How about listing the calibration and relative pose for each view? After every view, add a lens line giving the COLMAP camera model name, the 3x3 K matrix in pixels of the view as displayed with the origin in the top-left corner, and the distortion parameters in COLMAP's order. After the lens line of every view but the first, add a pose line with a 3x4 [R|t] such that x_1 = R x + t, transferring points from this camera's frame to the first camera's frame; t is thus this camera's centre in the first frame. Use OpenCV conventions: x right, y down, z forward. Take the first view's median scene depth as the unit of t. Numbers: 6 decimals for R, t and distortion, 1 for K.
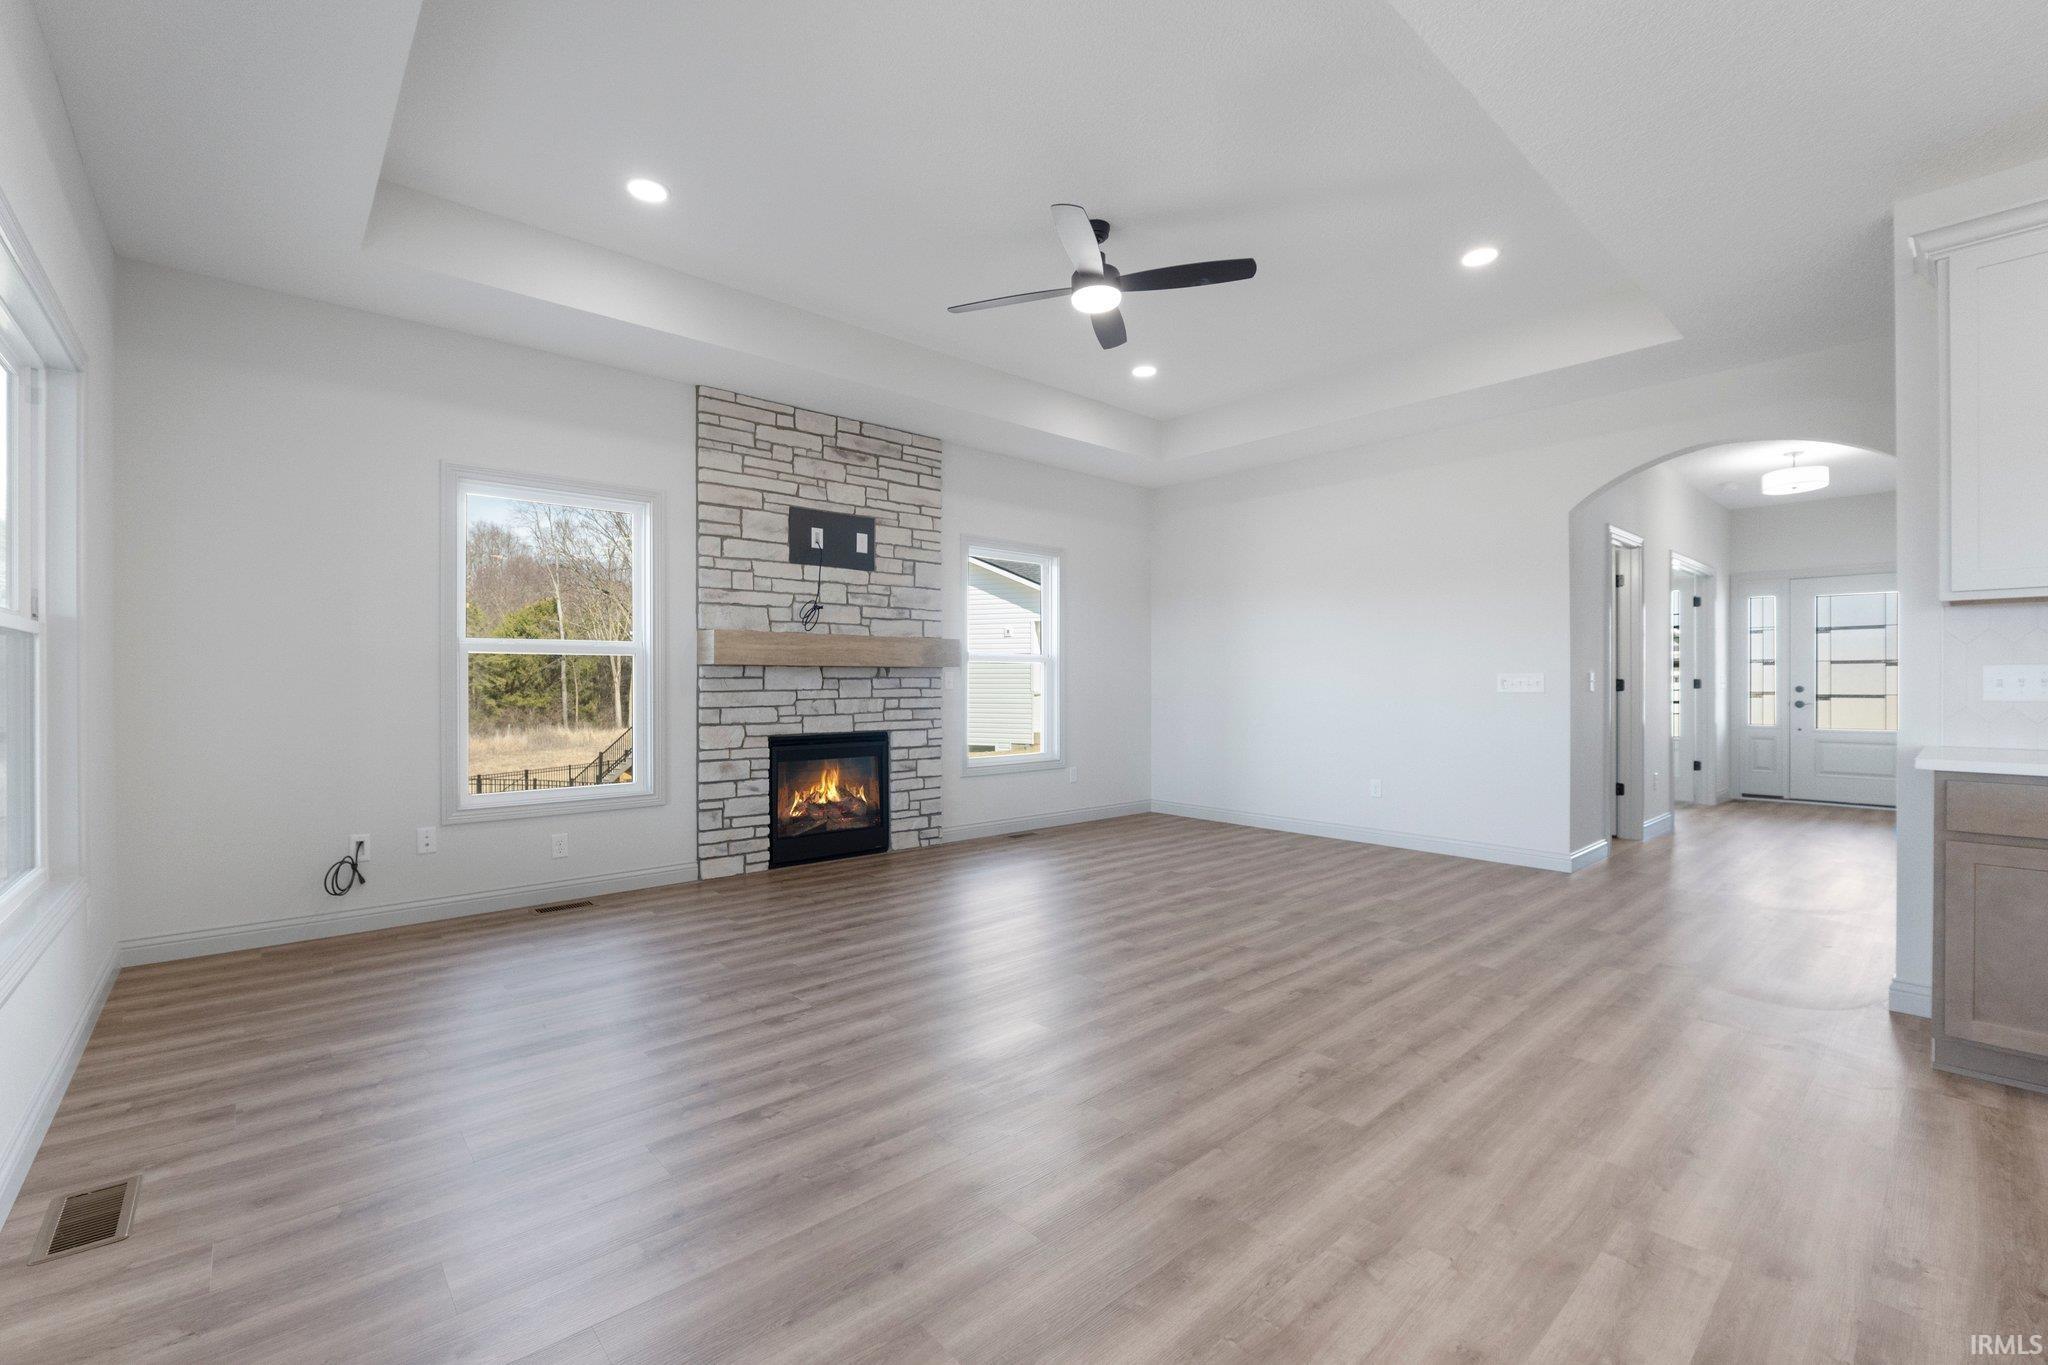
lens RADIAL K [[859.0, 0, 1002.2], [0, 859.0, 682.0], [0, 0, 1]] dist [-0.009046, 0.000278]
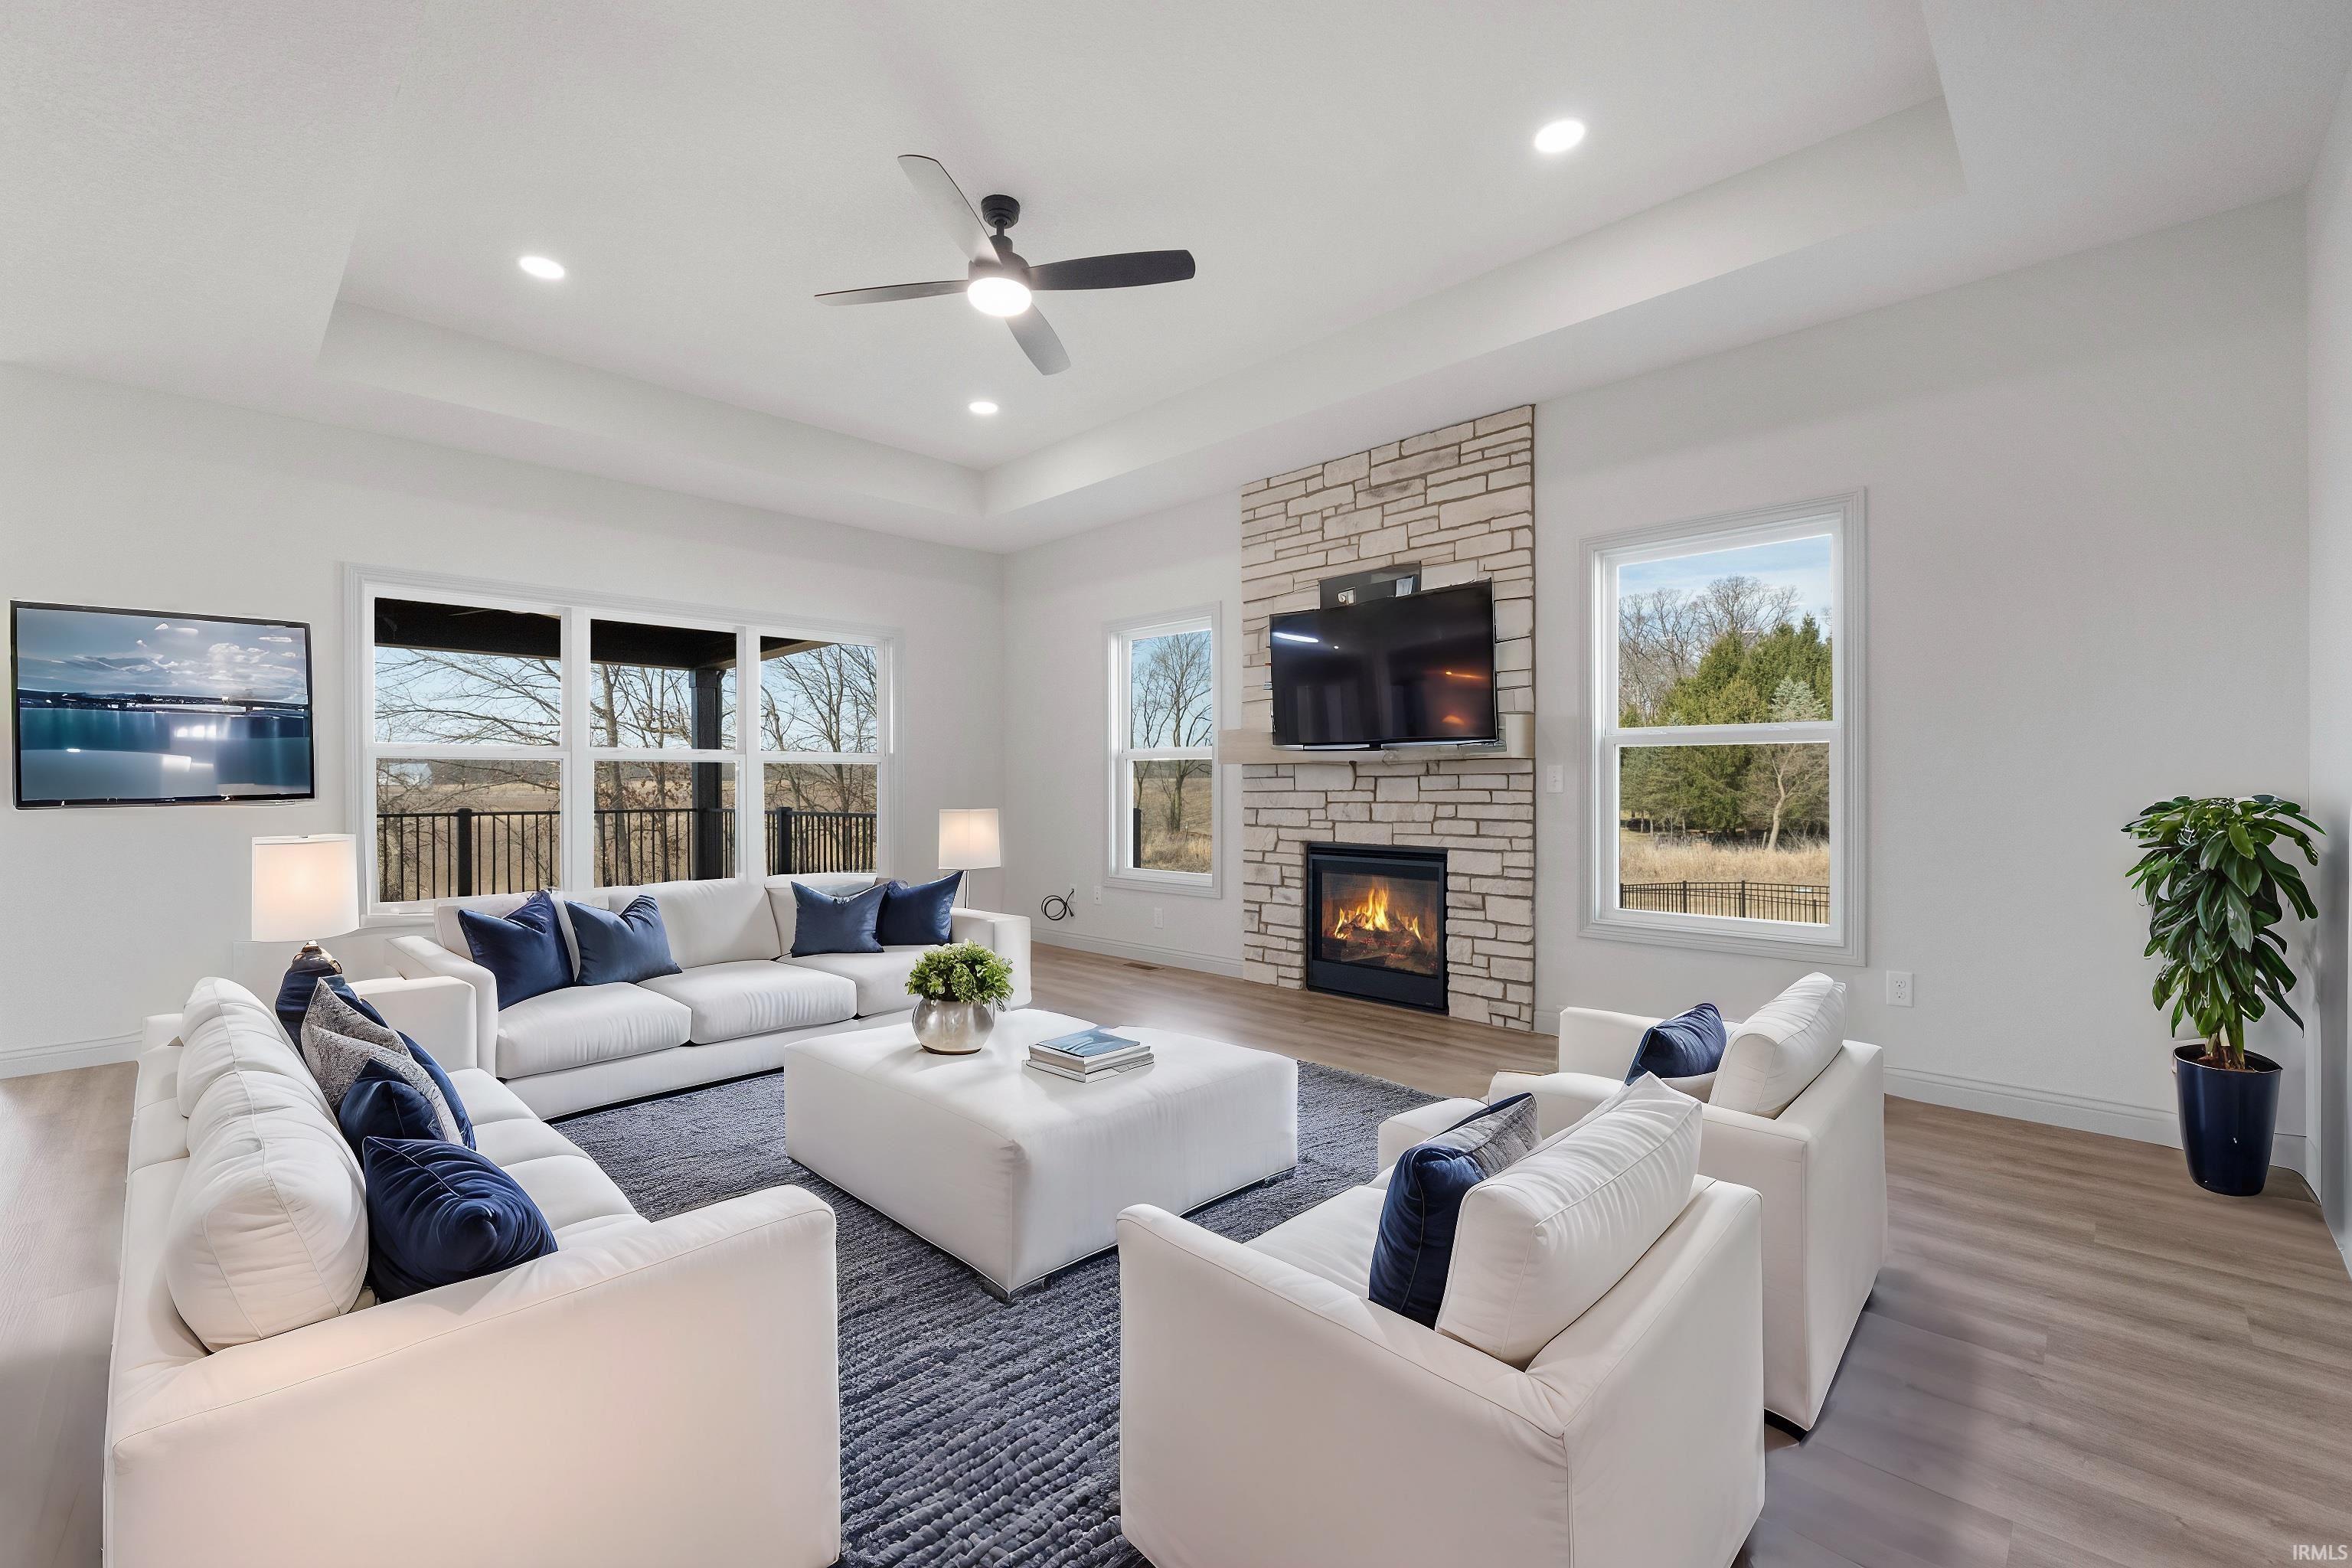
lens RADIAL K [[986.5, 0, 1165.7], [0, 986.5, 786.8], [0, 0, 1]] dist [-0.009046, 0.000278]
pose [[0.071642, 0.003819, -0.997423, 0.713888], [0.004521, 0.999981, 0.004153, 0.000322], [0.997420, -0.004807, 0.071624, 0.745513]]
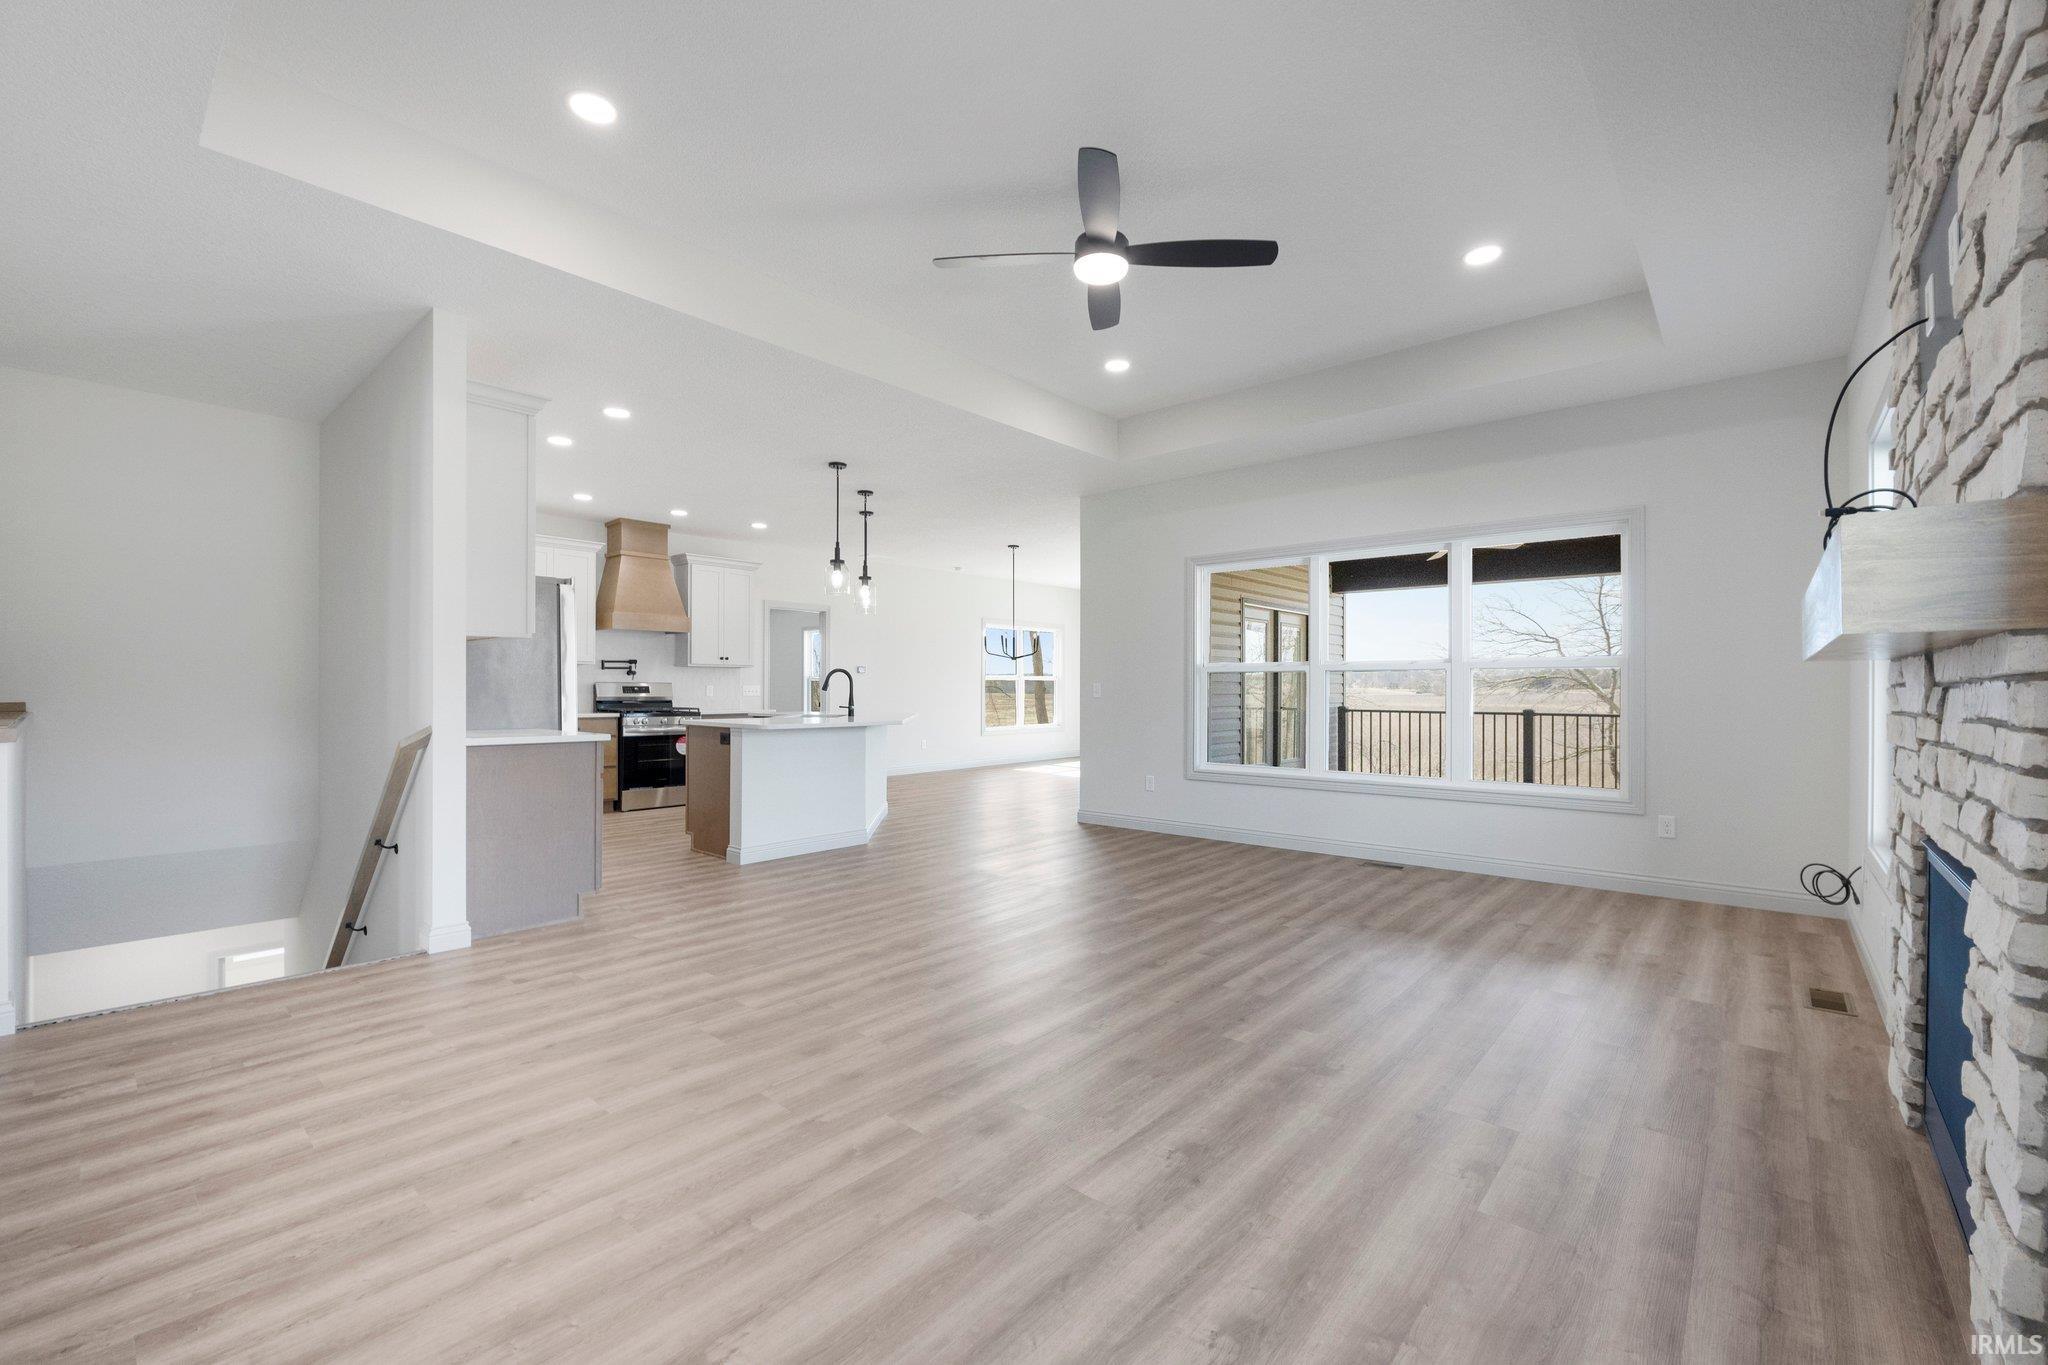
lens RADIAL K [[859.0, 0, 1015.0], [0, 859.0, 687.2], [0, 0, 1]] dist [-0.009046, 0.000278]
pose [[-0.990353, -0.002332, -0.138550, 0.223822], [-0.002070, 0.999996, -0.002036, -0.001856], [0.138555, -0.001730, -0.990353, 1.301409]]
